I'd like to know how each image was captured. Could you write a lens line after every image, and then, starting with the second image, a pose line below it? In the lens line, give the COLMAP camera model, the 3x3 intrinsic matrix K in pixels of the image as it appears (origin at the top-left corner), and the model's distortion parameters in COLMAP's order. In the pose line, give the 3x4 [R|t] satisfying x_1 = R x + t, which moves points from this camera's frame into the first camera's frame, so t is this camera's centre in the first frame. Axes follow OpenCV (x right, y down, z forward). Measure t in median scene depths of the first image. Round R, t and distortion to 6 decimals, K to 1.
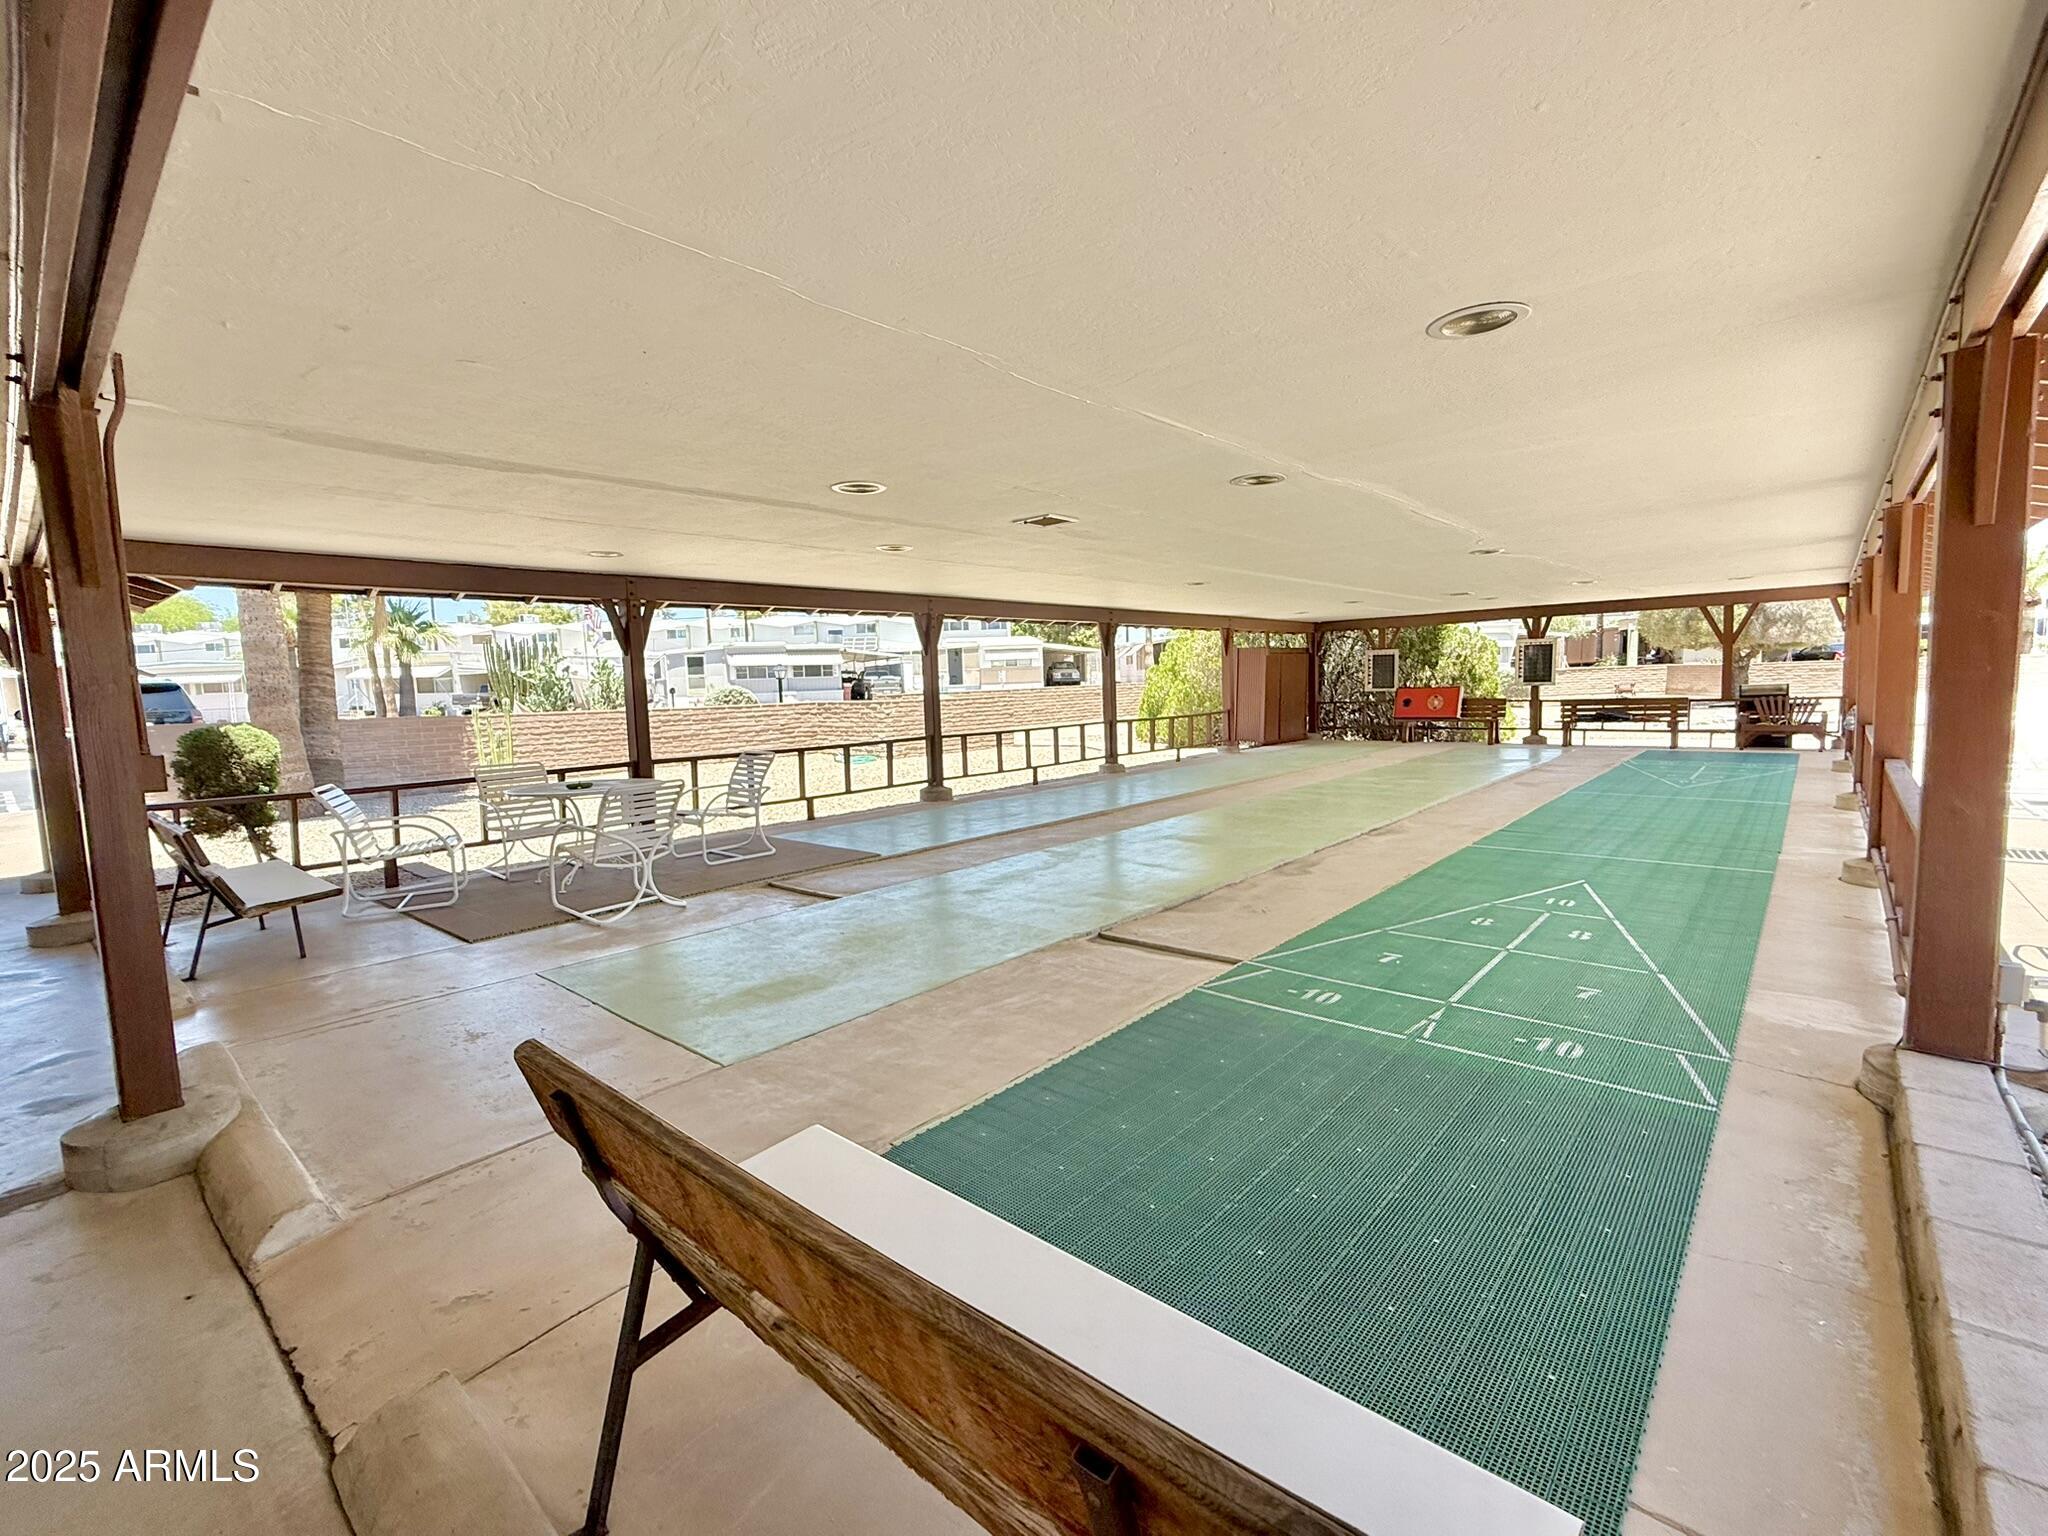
lens RADIAL K [[903.6, 0, 1024.0], [0, 903.6, 768.0], [0, 0, 1]] dist [0.000749, -0.000007]
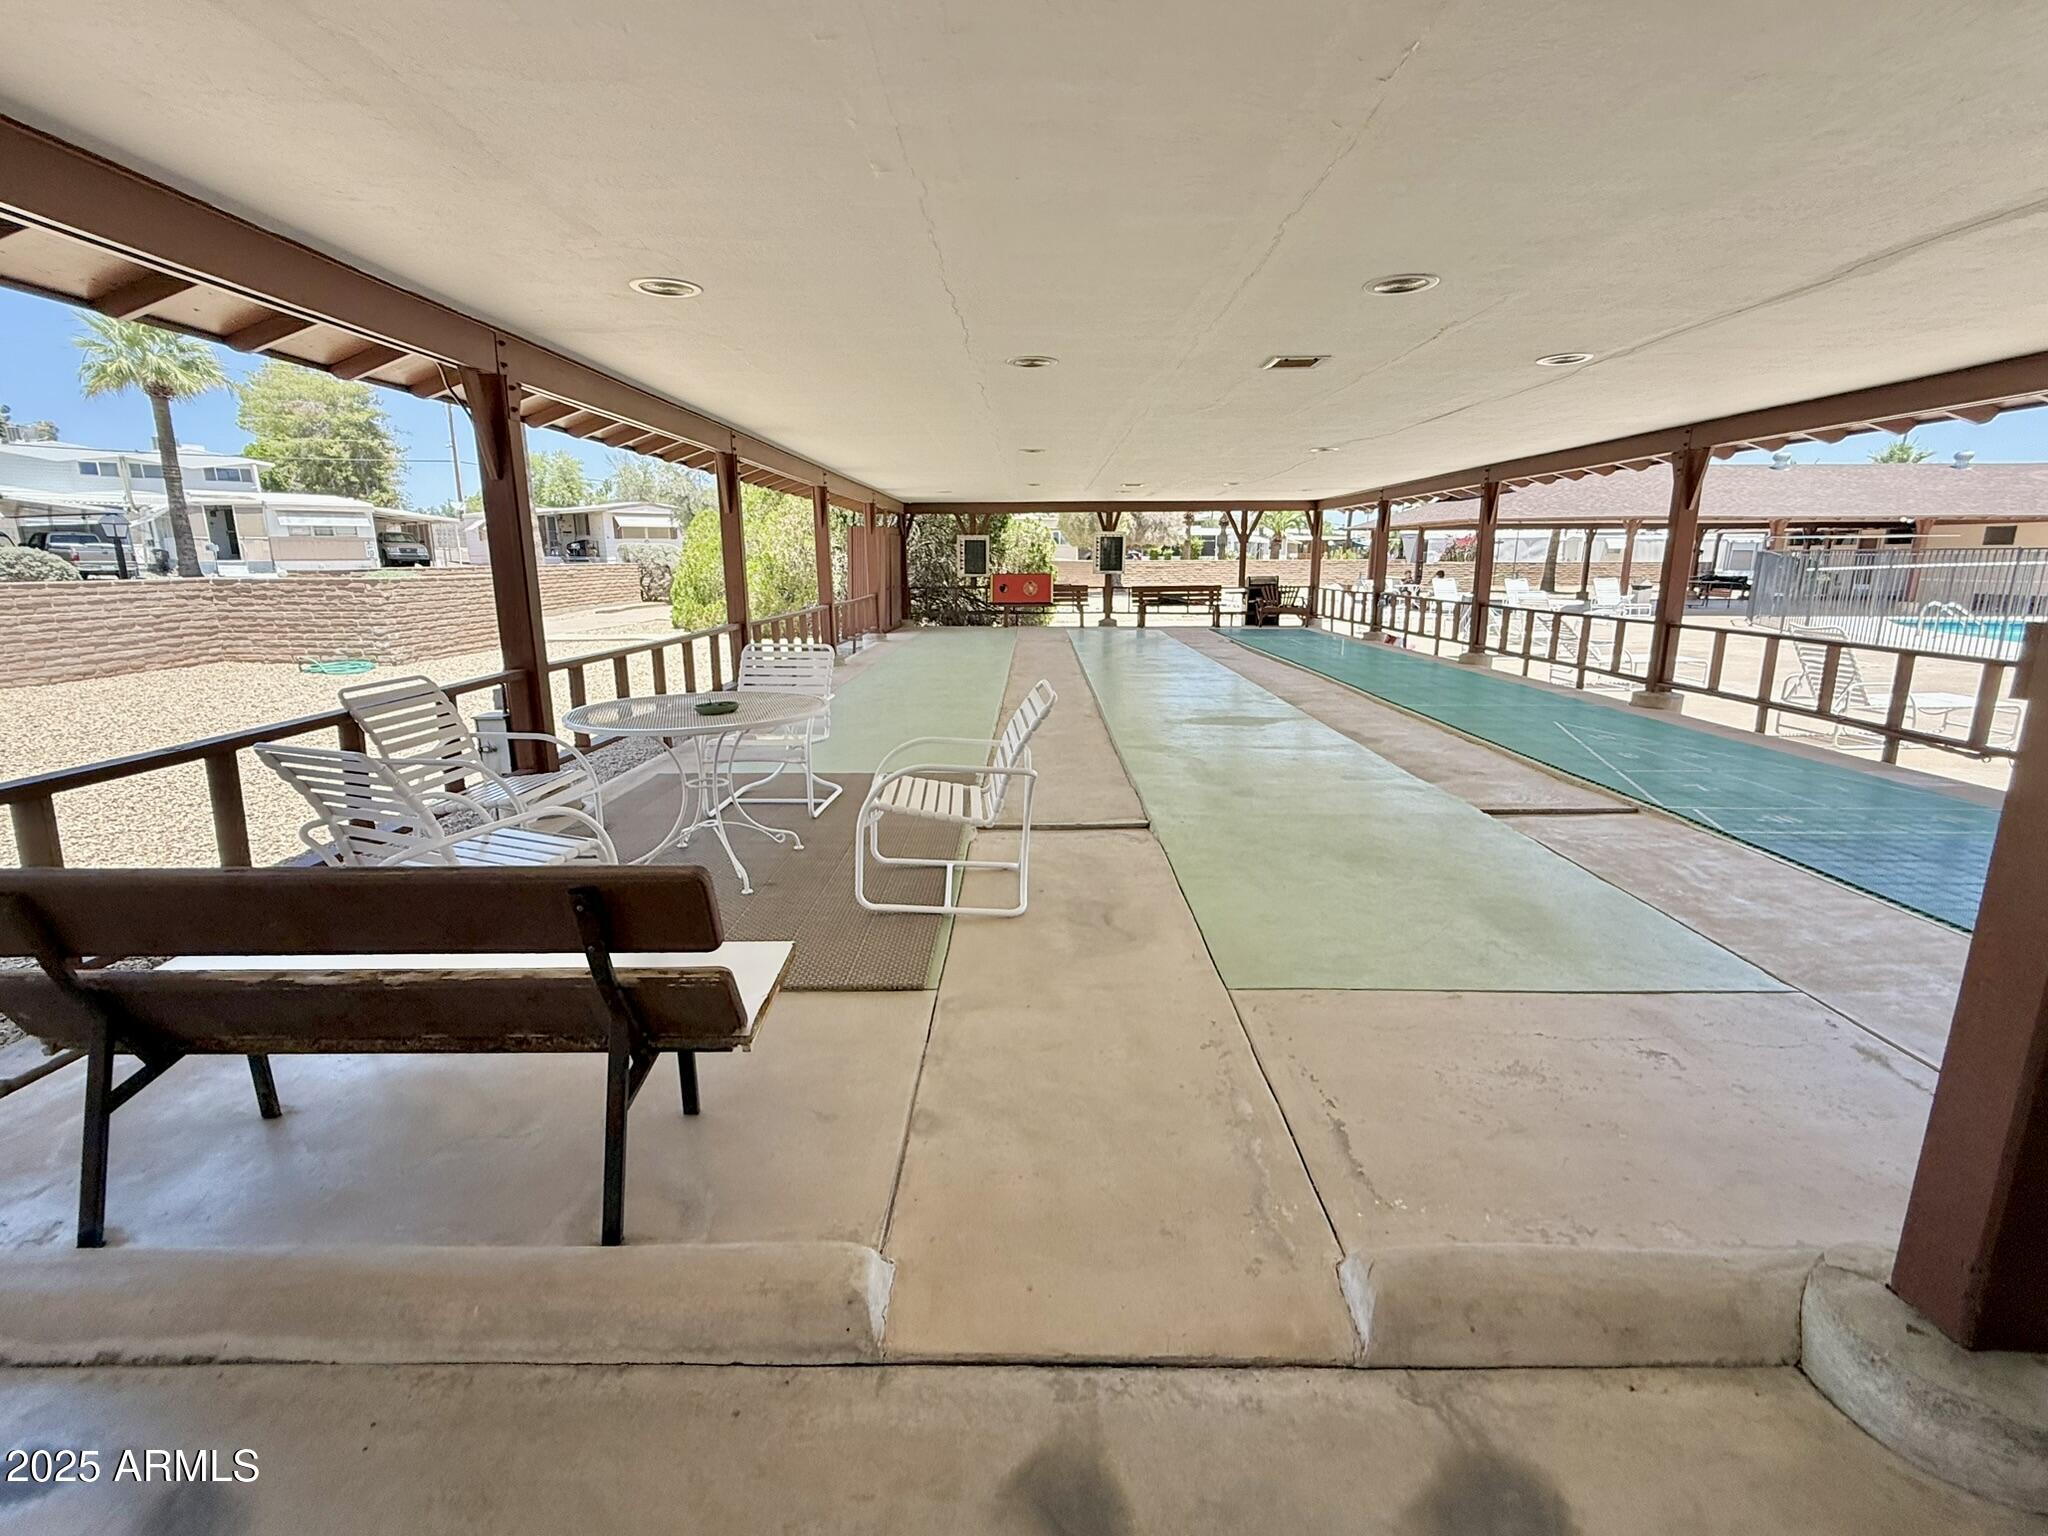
lens RADIAL K [[939.5, 0, 1024.0], [0, 939.5, 768.0], [0, 0, 1]] dist [0.000060, -0.000116]
pose [[0.755886, -0.112942, 0.644888, -0.312713], [0.040461, 0.991184, 0.126164, -0.003593], [-0.653452, -0.069273, 0.753792, 0.182540]]
